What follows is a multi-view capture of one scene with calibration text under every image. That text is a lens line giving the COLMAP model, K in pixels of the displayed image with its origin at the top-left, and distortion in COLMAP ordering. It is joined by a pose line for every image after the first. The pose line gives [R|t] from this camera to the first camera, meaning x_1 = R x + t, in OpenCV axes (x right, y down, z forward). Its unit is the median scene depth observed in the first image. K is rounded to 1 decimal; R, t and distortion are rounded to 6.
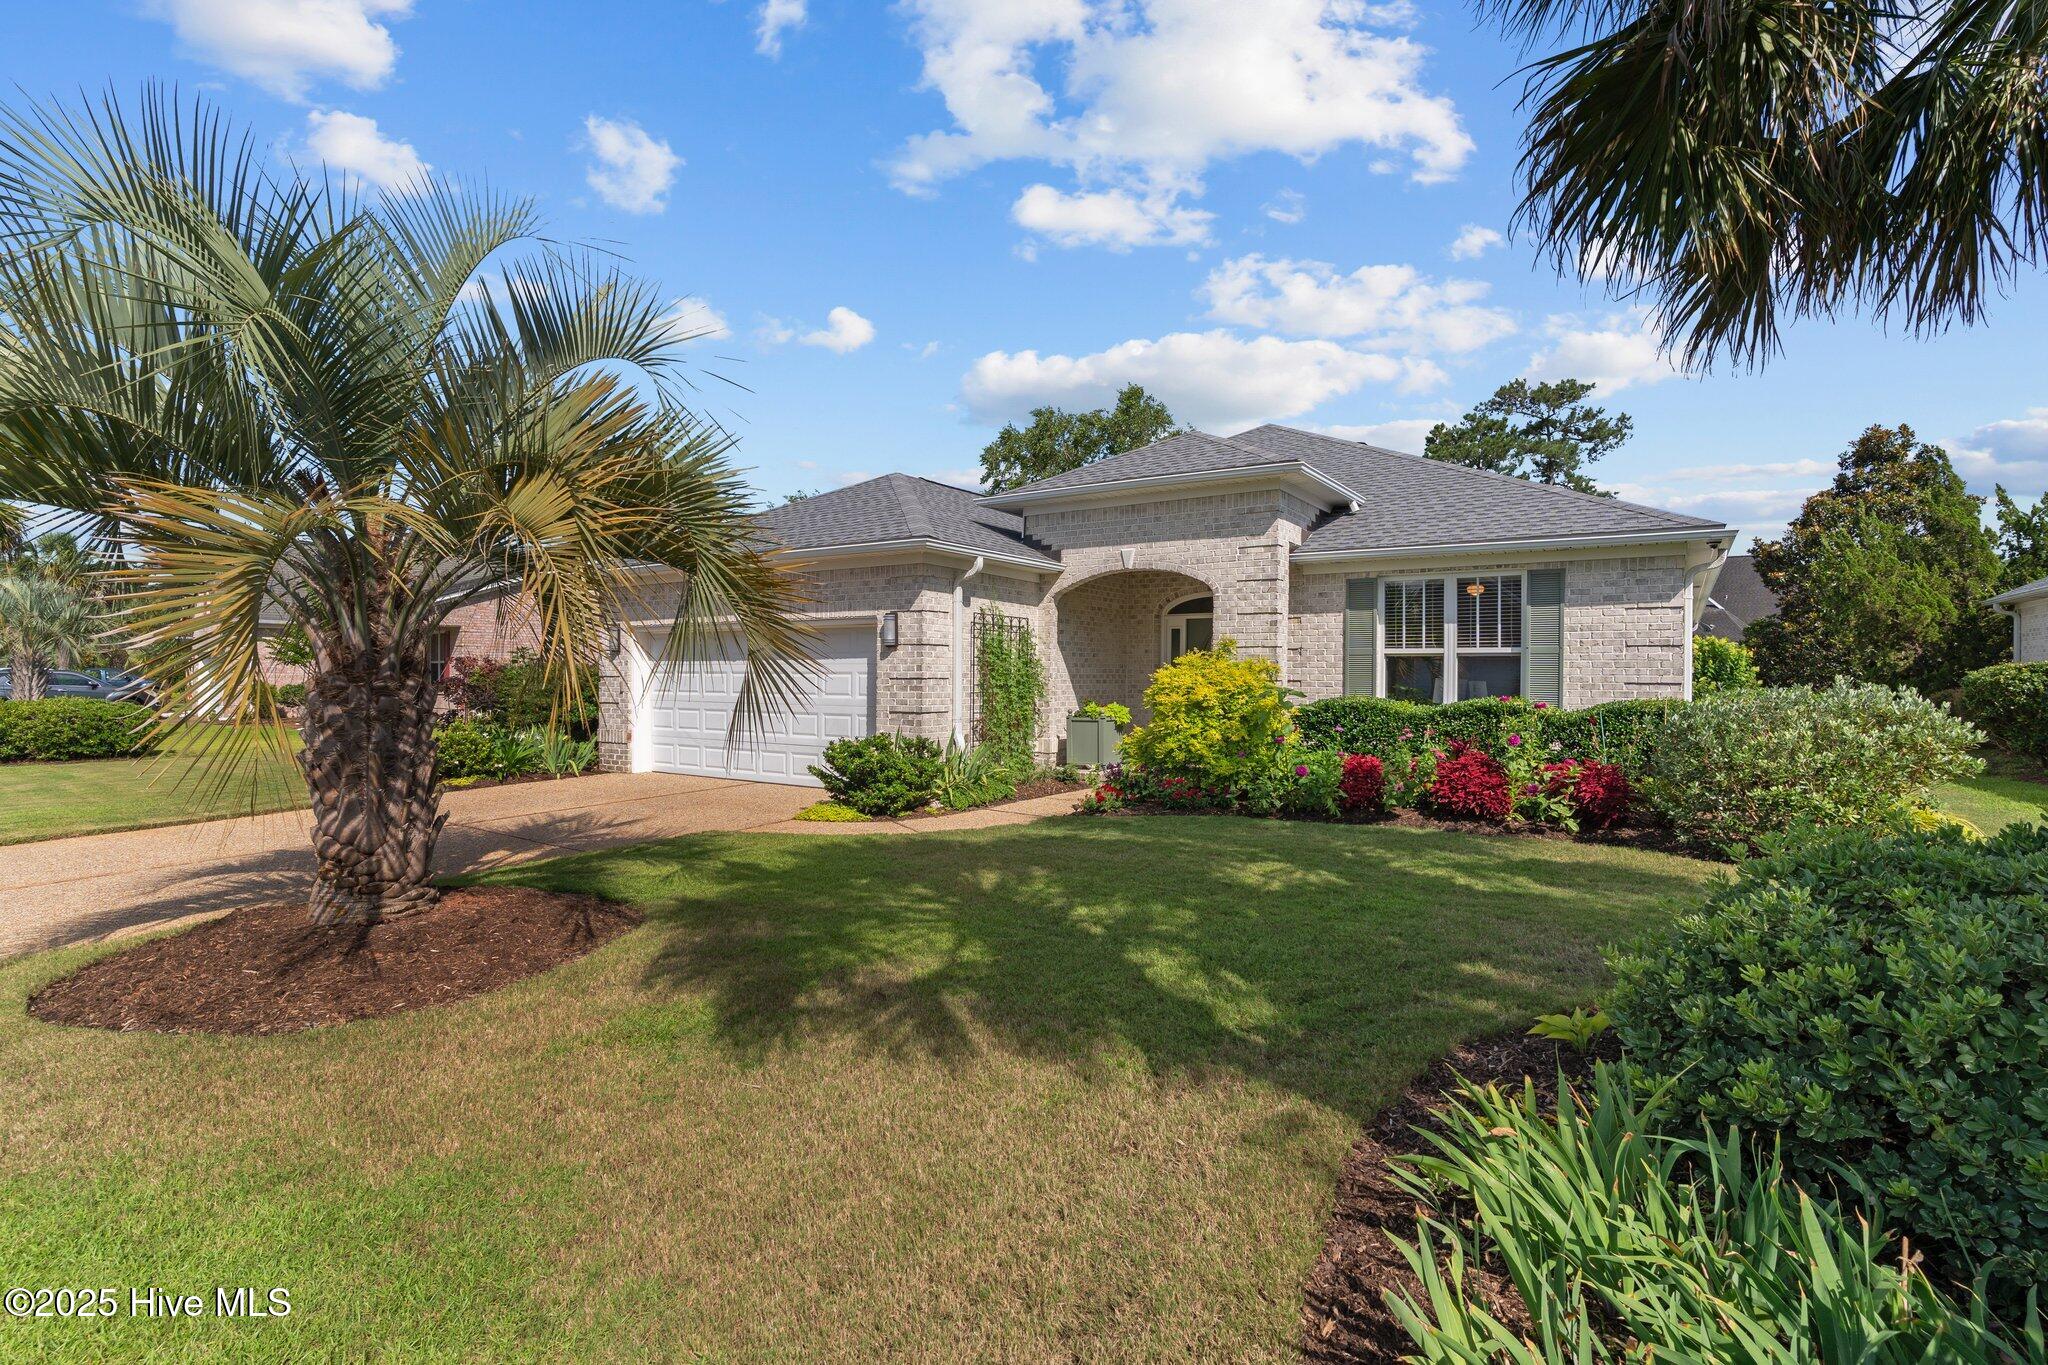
lens RADIAL K [[980.1, 0, 1027.0], [0, 980.1, 675.3], [0, 0, 1]] dist [0.001791, -0.000151]
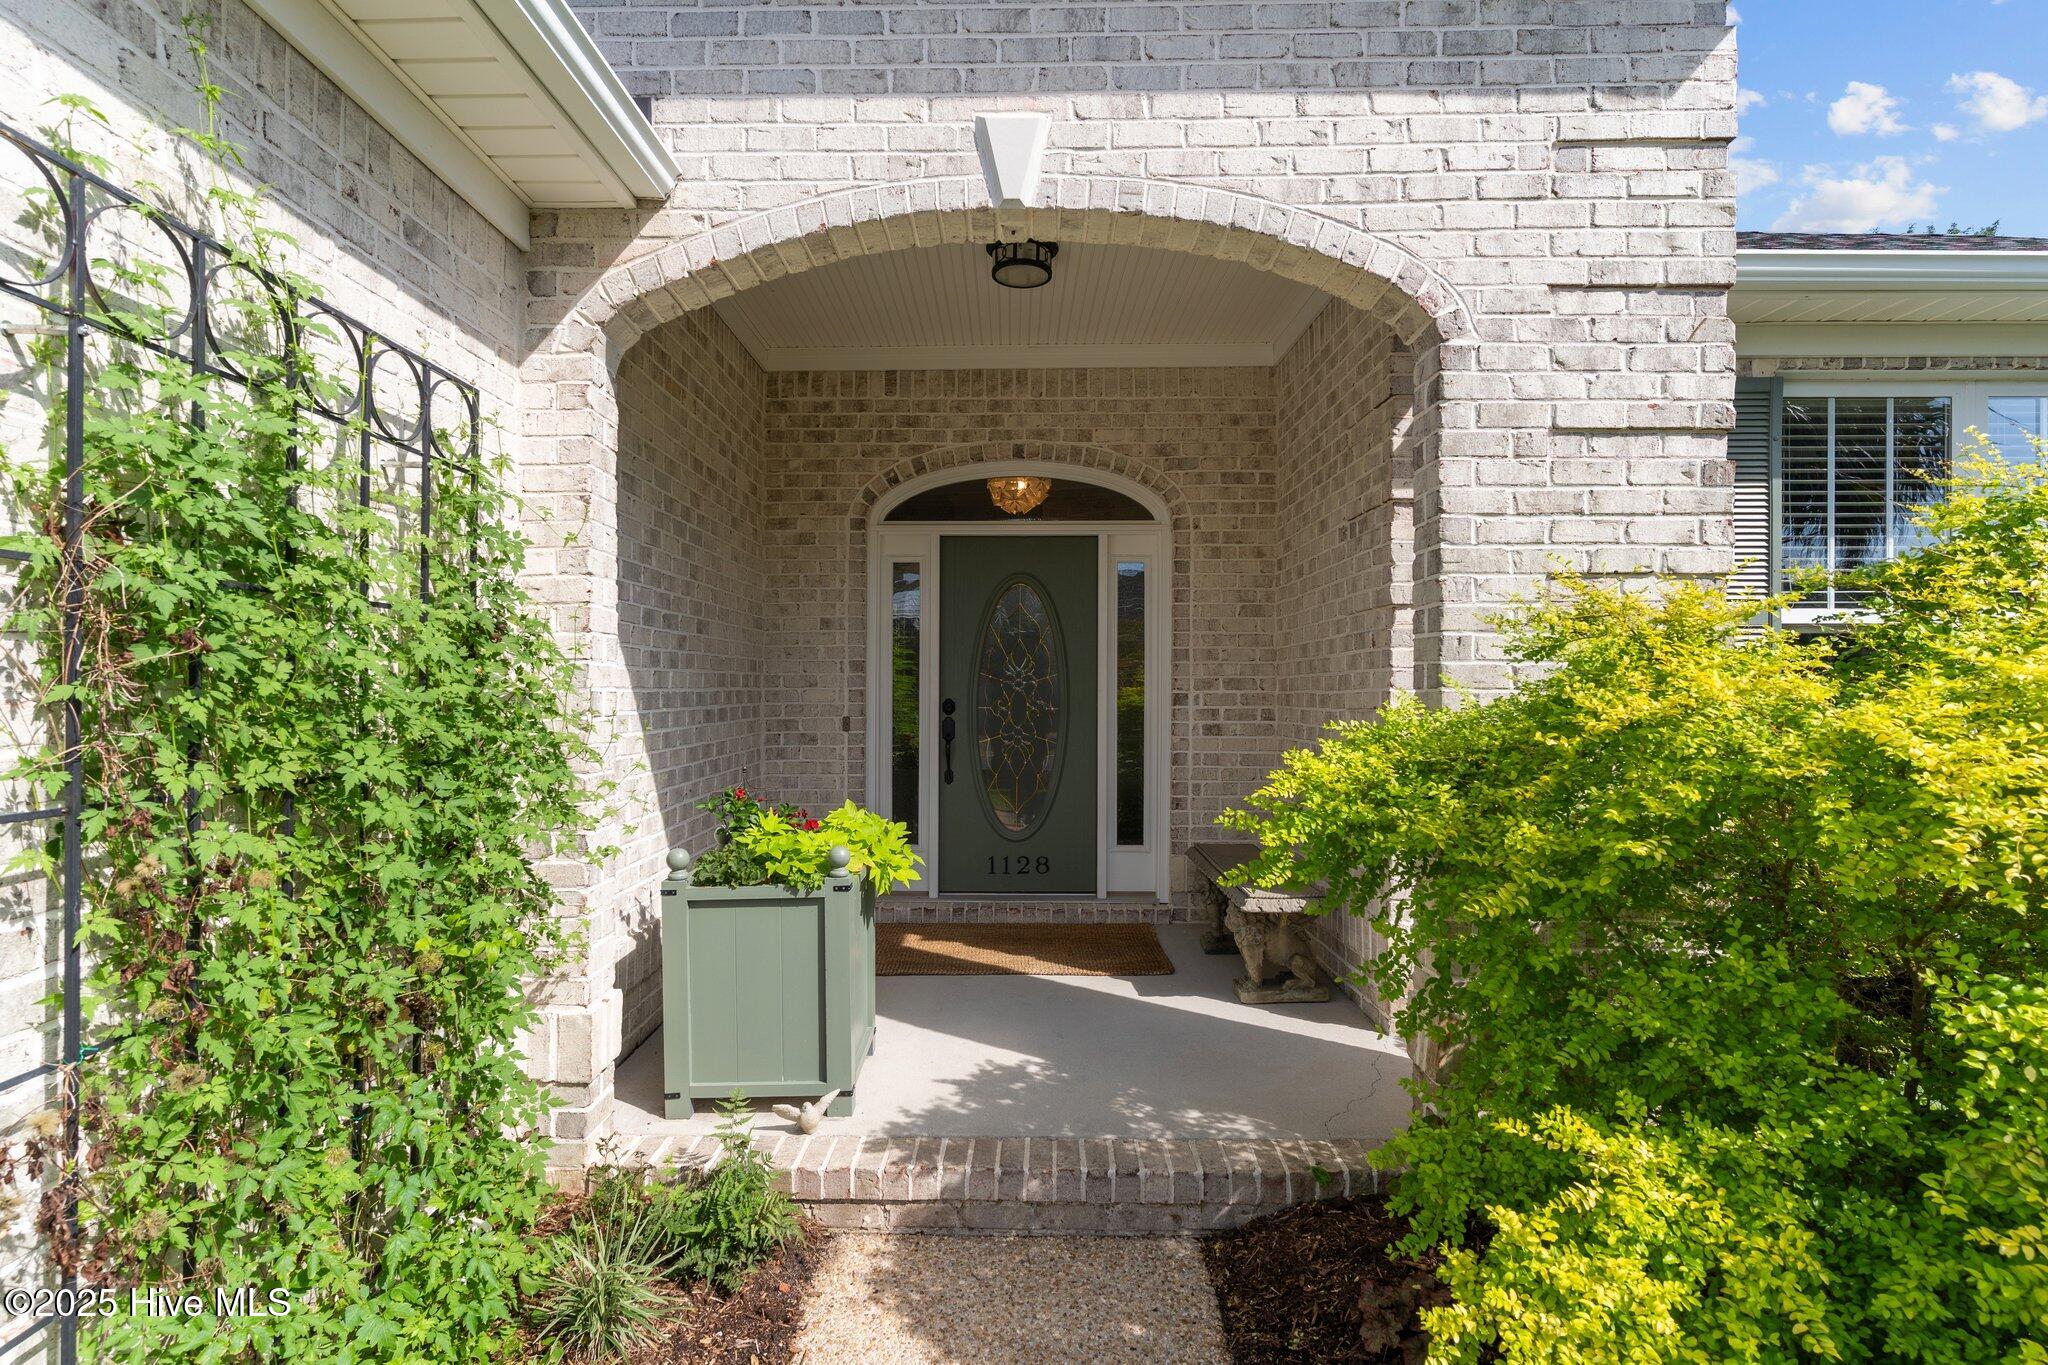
lens RADIAL K [[980.1, 0, 1008.2], [0, 980.1, 680.8], [0, 0, 1]] dist [0.001791, -0.000151]
pose [[0.839072, -0.003556, 0.544009, -0.016624], [0.005344, 0.999984, -0.001704, -0.004356], [-0.543995, 0.004337, 0.839078, 0.888099]]
